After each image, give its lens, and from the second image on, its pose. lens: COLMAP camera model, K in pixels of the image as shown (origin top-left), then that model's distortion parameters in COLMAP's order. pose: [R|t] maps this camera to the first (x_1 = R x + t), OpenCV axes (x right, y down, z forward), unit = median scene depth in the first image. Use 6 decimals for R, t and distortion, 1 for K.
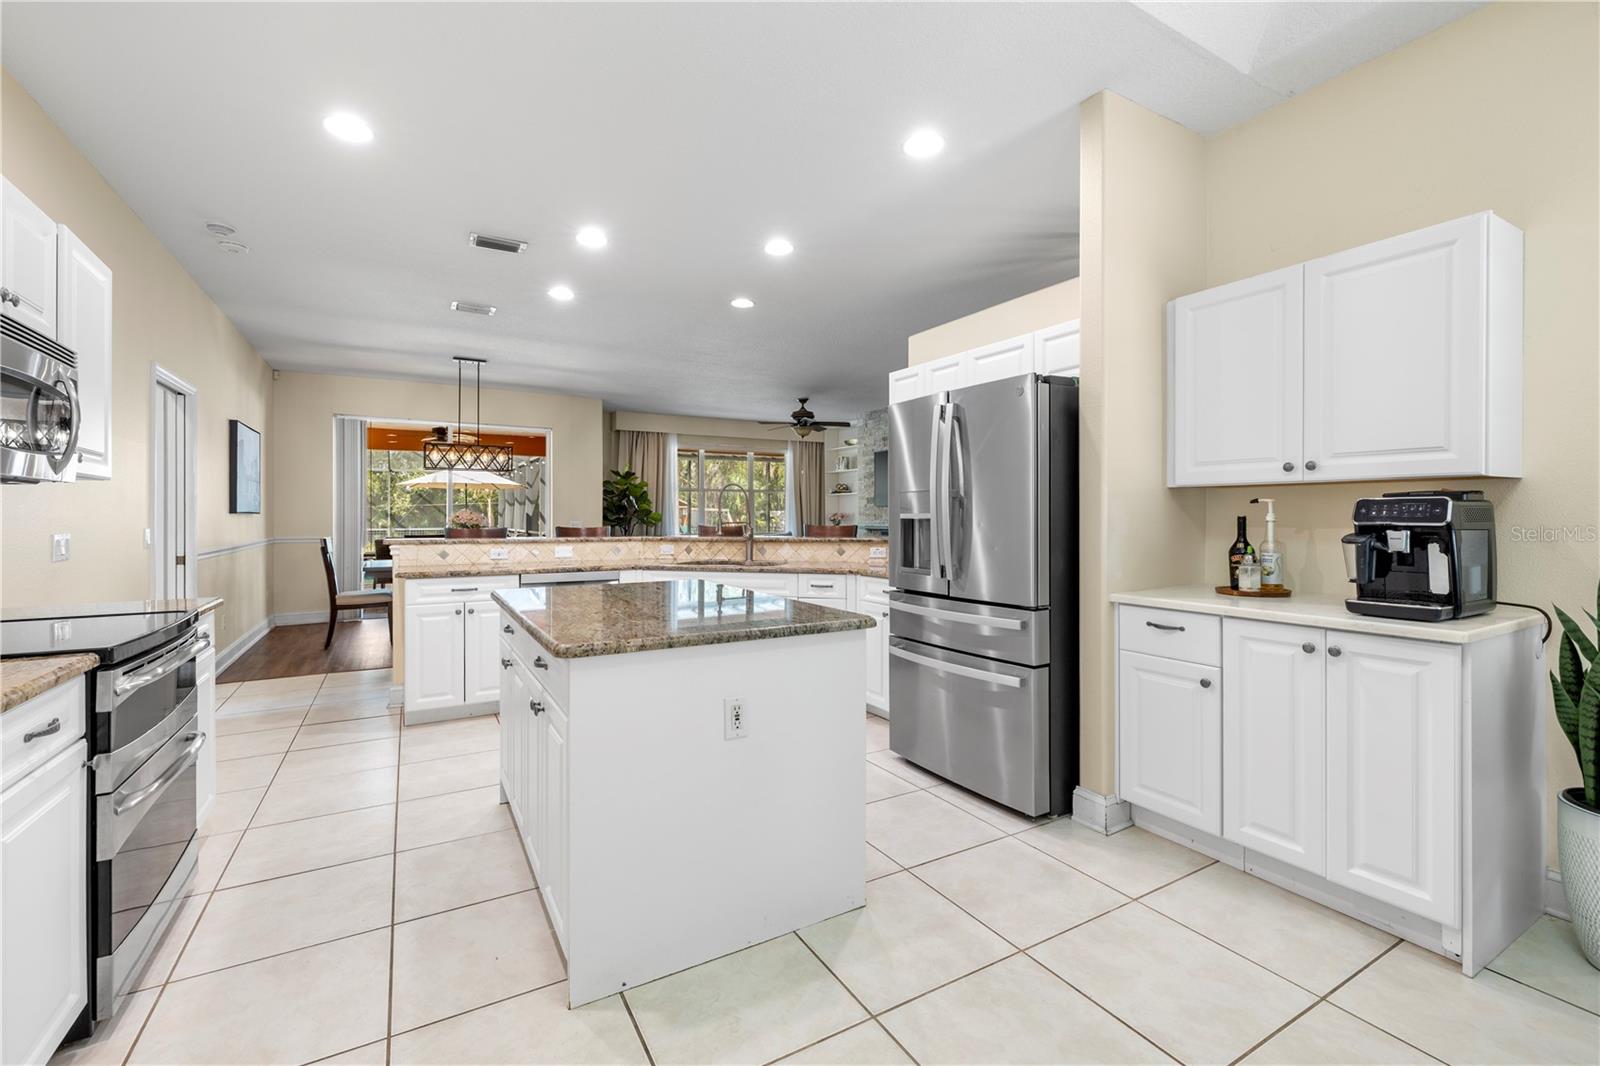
lens RADIAL K [[679.0, 0, 800.2], [0, 679.0, 522.6], [0, 0, 1]] dist [0.004376, -0.000301]
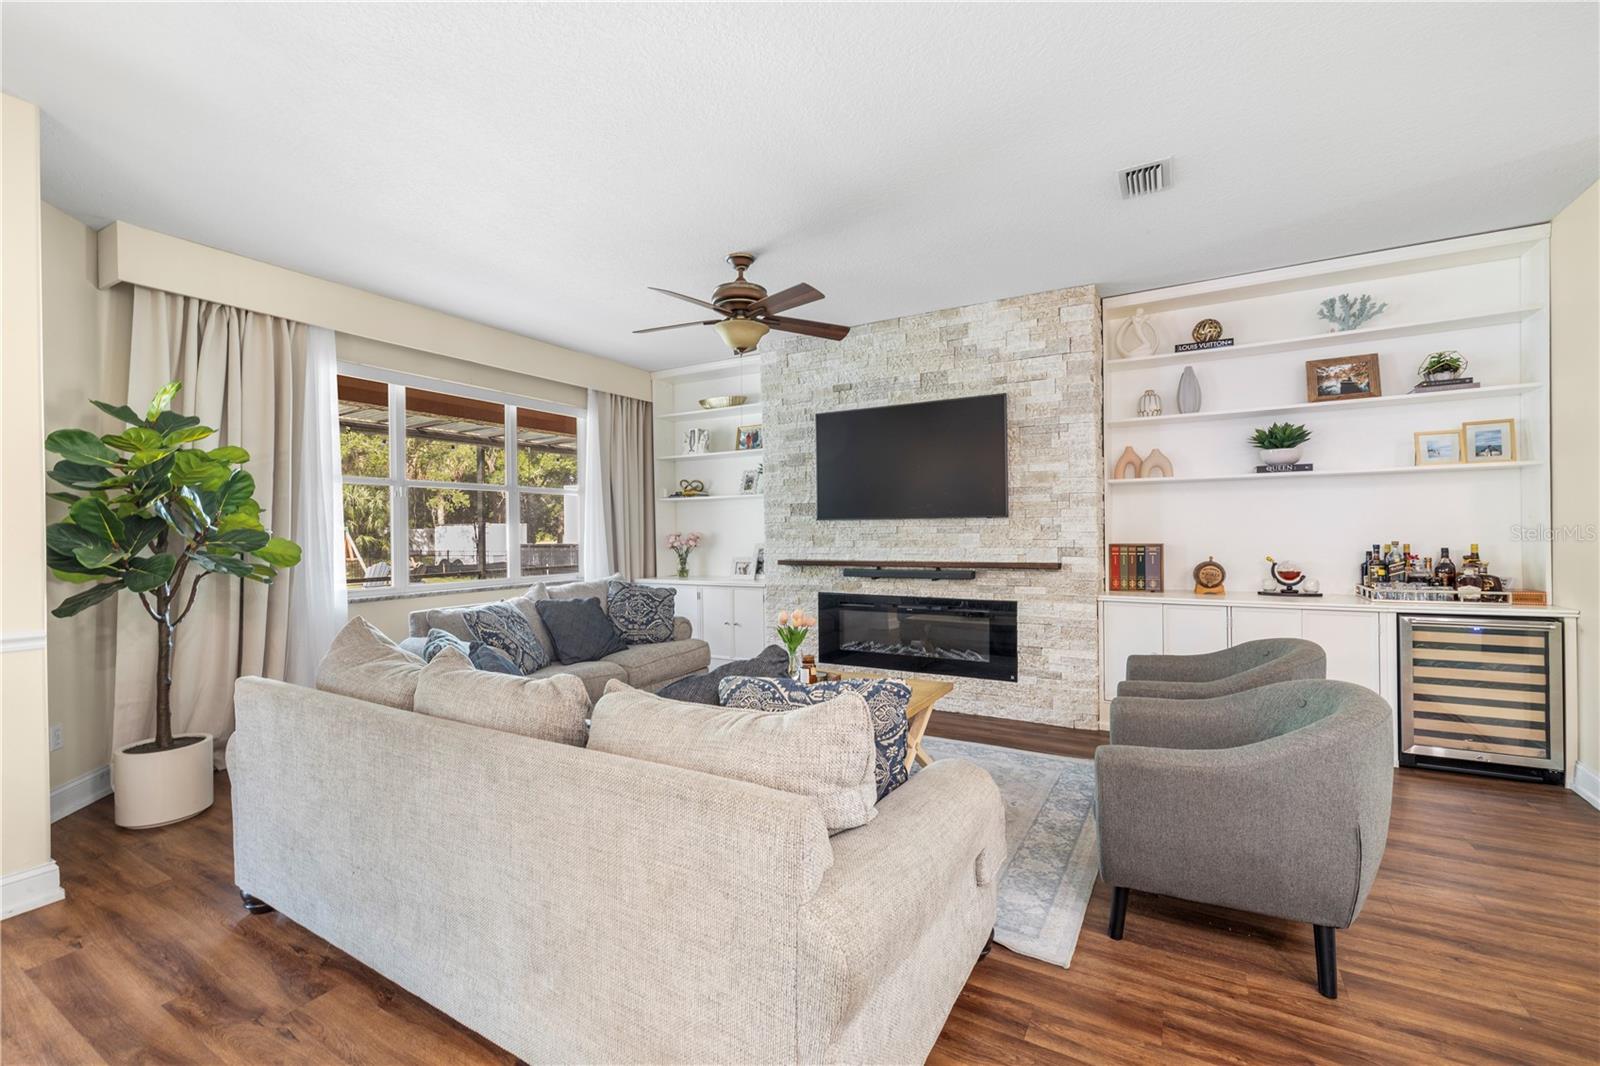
lens RADIAL K [[679.0, 0, 799.3], [0, 679.0, 533.0], [0, 0, 1]] dist [0.004376, -0.000301]
pose [[0.871037, -0.007997, 0.491152, -0.153879], [0.012758, 0.999898, -0.006345, -0.012341], [-0.491052, 0.011793, 0.871051, 0.579022]]
